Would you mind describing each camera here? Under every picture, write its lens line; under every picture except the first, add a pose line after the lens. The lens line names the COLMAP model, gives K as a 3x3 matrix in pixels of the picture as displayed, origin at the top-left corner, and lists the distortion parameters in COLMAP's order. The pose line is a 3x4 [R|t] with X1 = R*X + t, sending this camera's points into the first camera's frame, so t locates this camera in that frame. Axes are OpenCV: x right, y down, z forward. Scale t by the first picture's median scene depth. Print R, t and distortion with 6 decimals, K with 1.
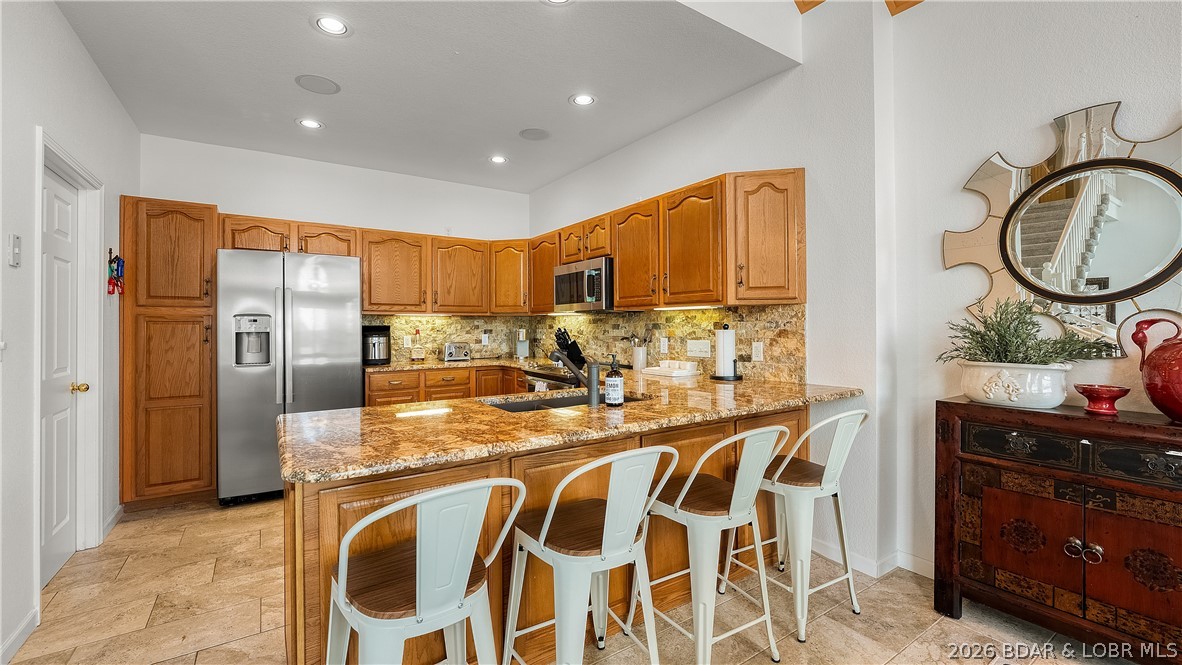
lens RADIAL K [[486.8, 0, 584.7], [0, 486.8, 319.3], [0, 0, 1]] dist [-0.007305, -0.001664]
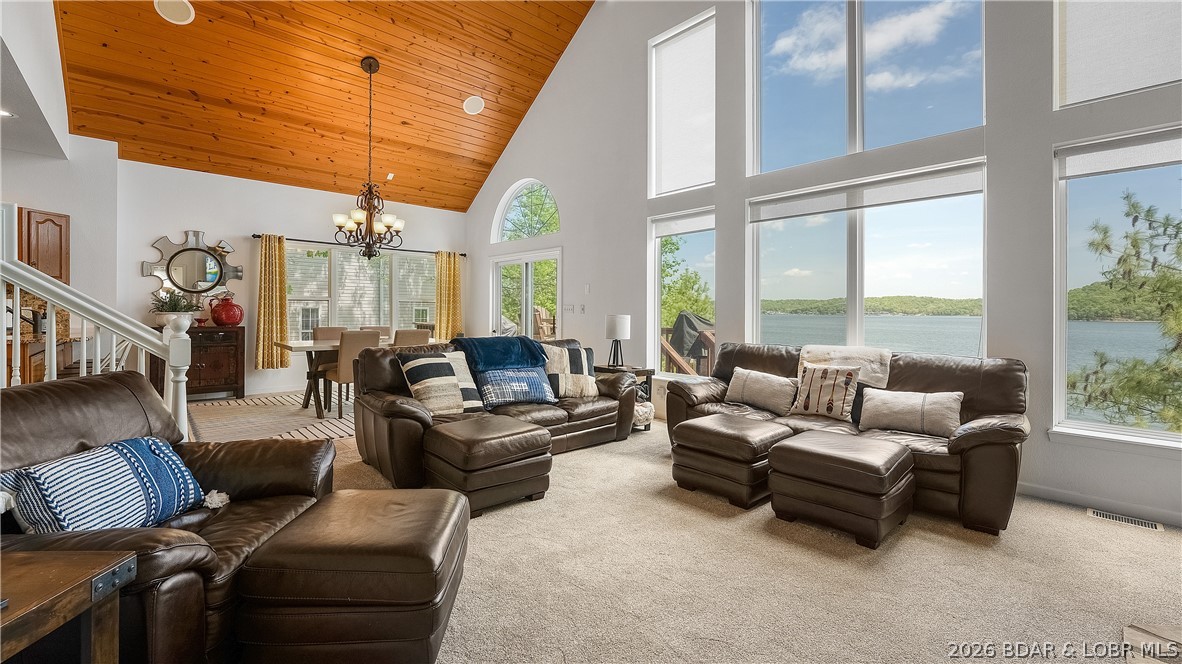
lens RADIAL K [[486.8, 0, 592.7], [0, 486.8, 316.5], [0, 0, 1]] dist [-0.007305, -0.001664]
pose [[-0.163531, -0.009308, 0.986494, -1.329838], [-0.018485, 0.999809, 0.006370, 0.026824], [-0.986365, -0.017193, -0.163672, -0.559991]]
